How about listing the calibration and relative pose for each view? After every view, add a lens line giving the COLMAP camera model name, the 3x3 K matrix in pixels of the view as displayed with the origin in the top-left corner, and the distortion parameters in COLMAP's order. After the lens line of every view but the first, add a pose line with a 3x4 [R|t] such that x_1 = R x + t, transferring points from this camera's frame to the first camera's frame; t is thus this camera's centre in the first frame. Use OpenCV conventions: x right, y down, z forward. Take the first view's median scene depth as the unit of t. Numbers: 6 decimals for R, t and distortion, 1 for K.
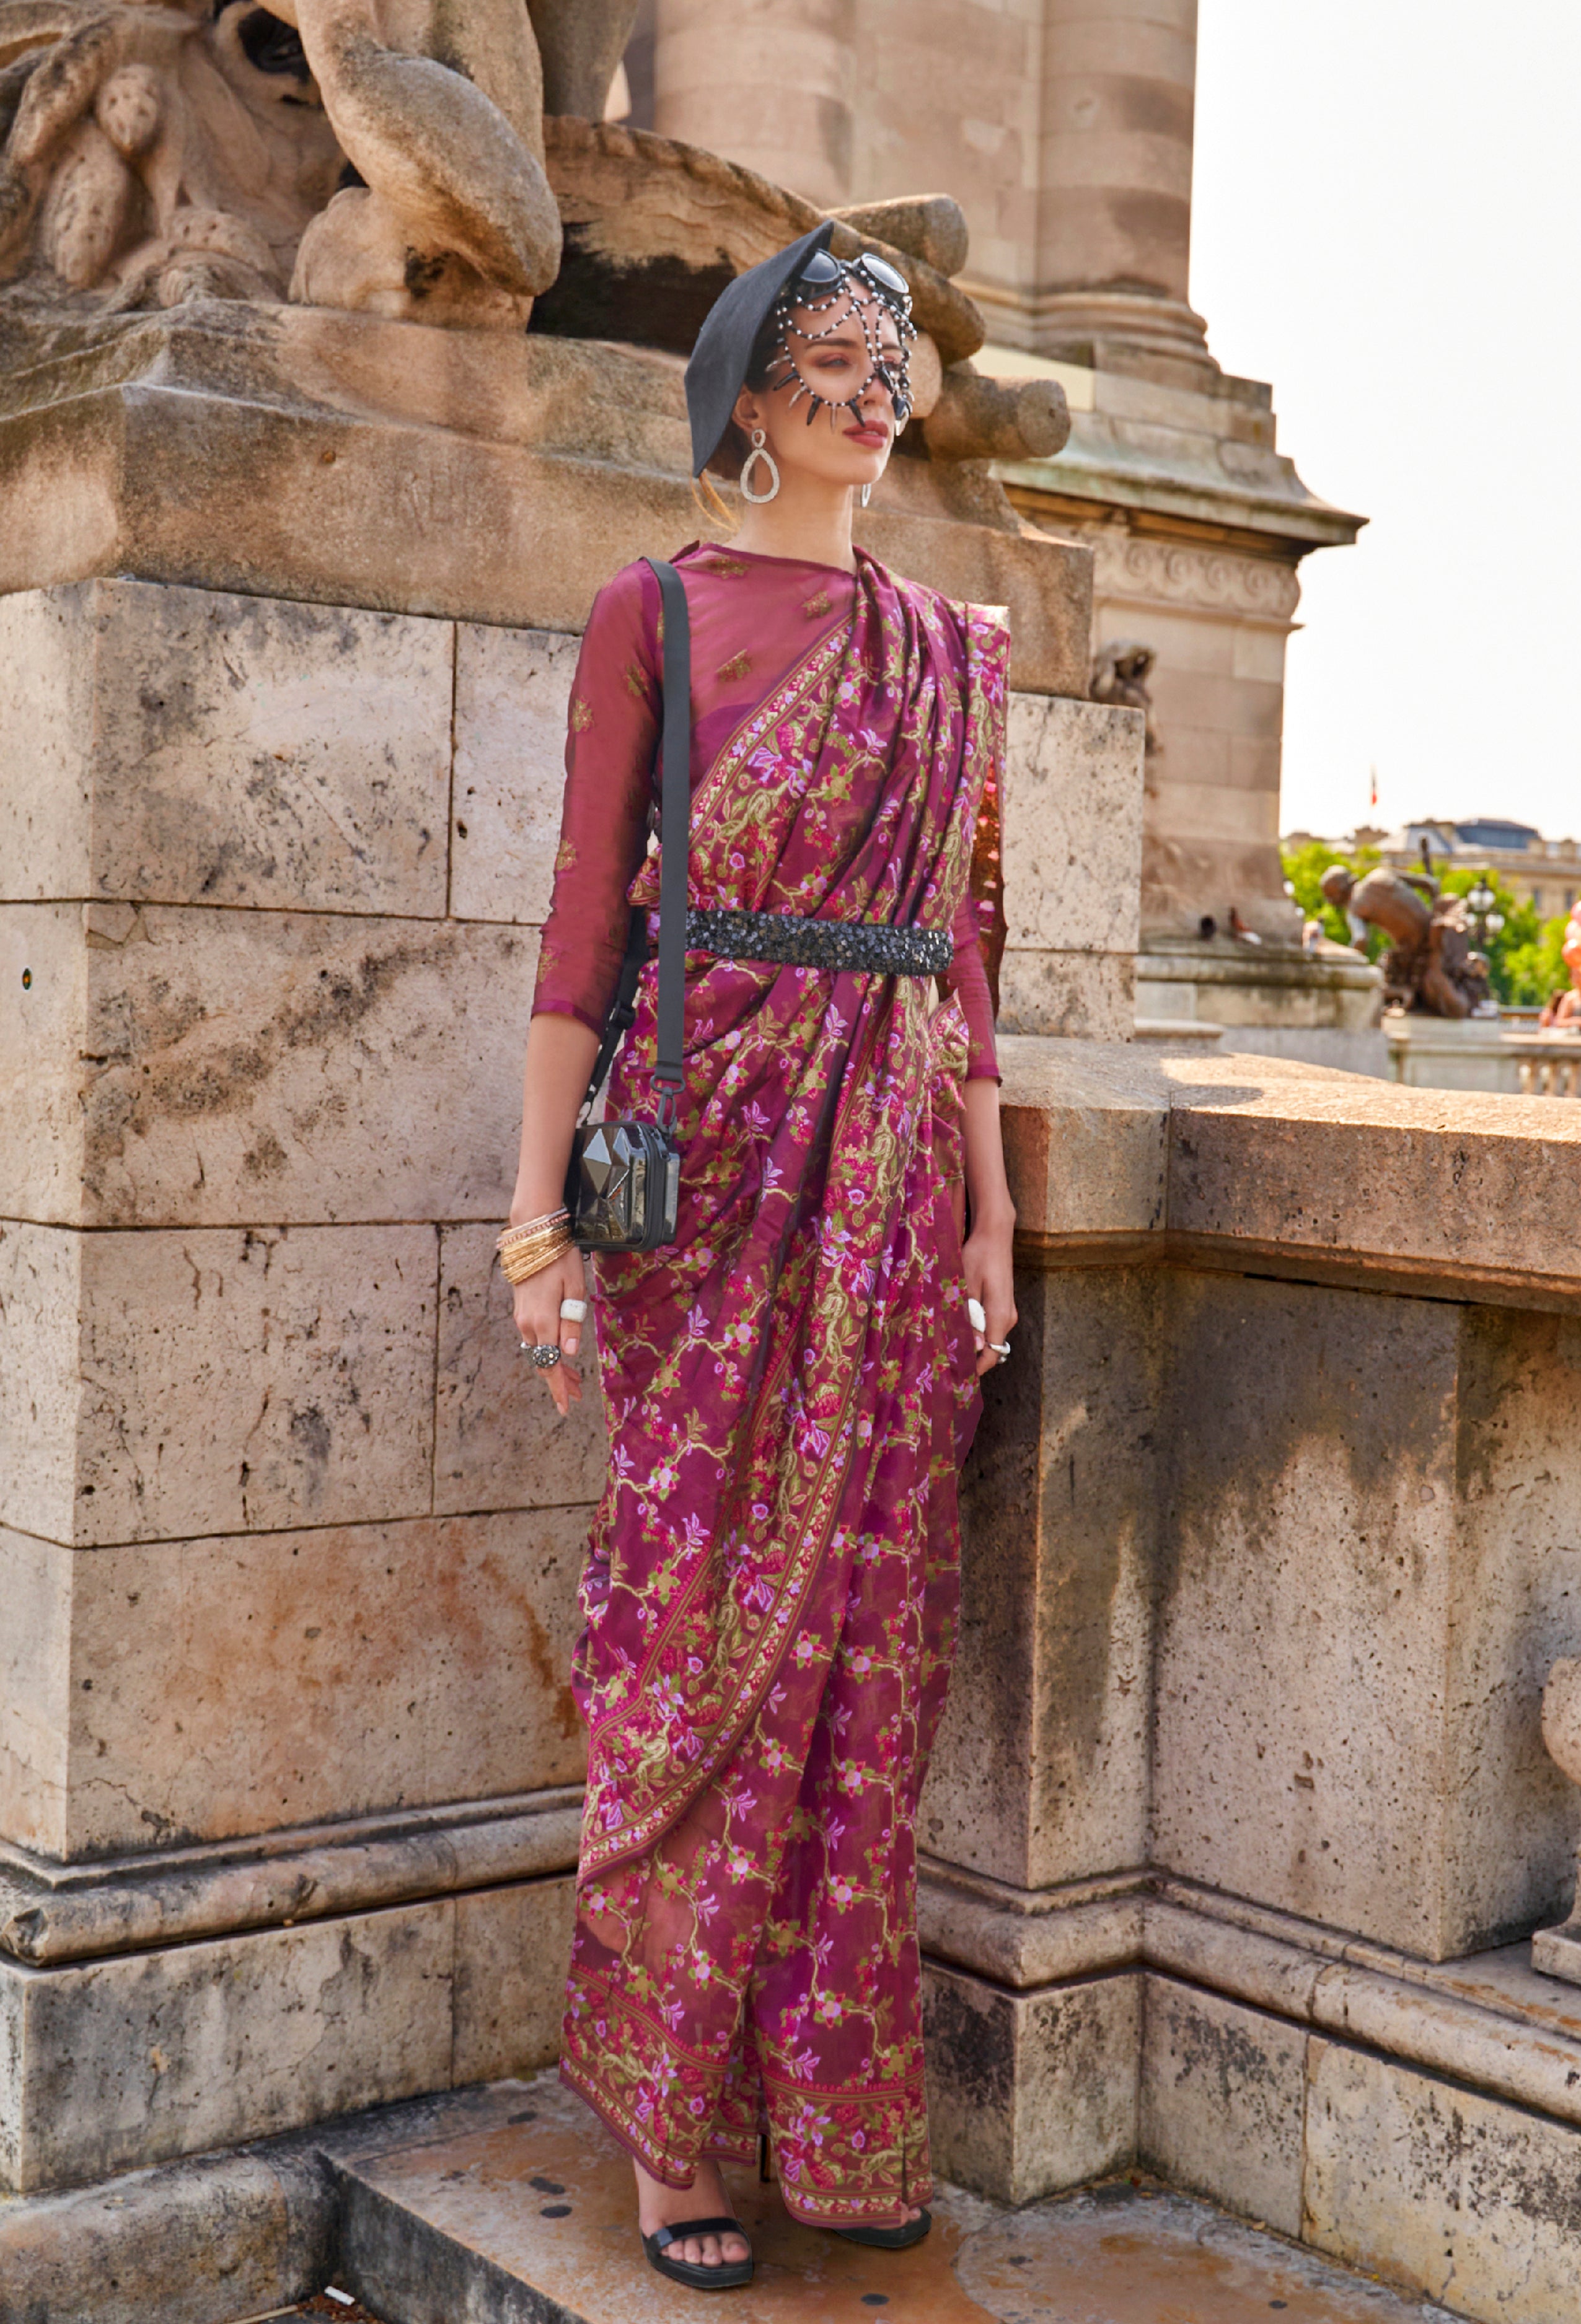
lens RADIAL K [[3119.7, 0, 794.2], [0, 3119.7, 1155.2], [0, 0, 1]] dist [0.006150, 0.000000]
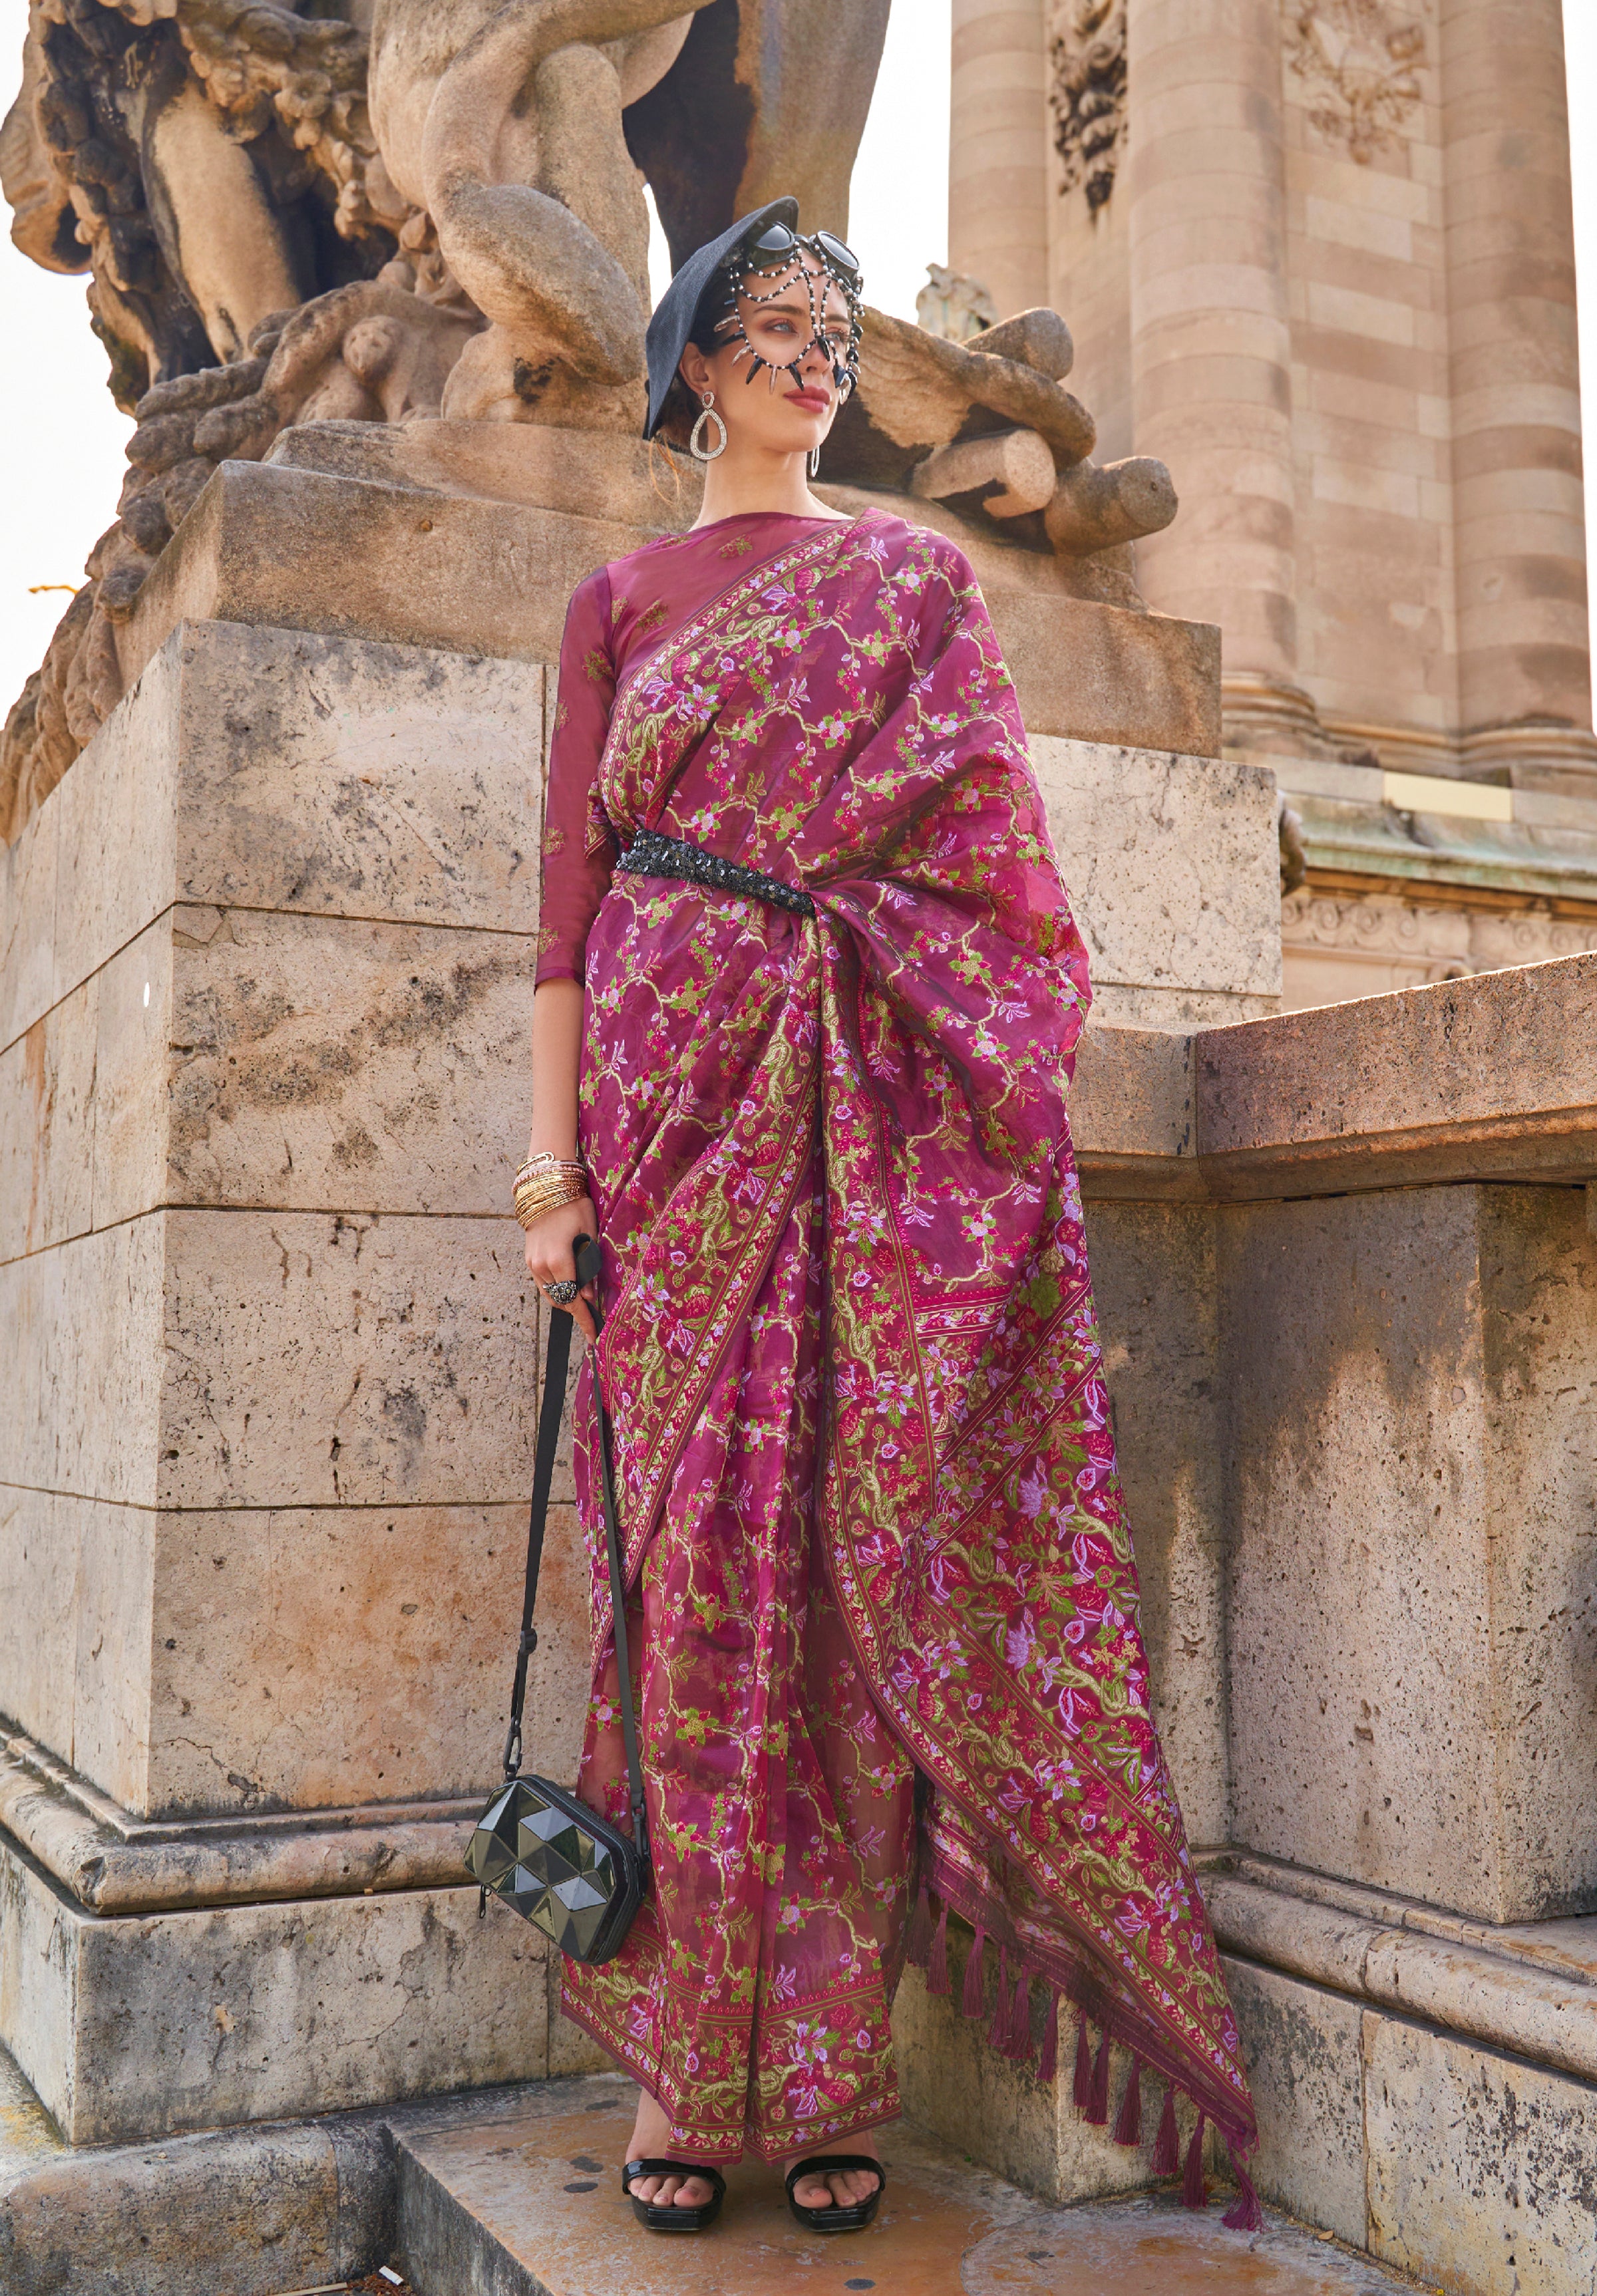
lens RADIAL K [[2442.0, 0, 793.2], [0, 2442.0, 1157.1], [0, 0, 1]] dist [0.004816, 0.000000]
pose [[0.972871, -0.052625, -0.225284, 0.166282], [0.019085, 0.988722, -0.148544, 0.132820], [0.230560, 0.140214, 0.962903, 0.237922]]
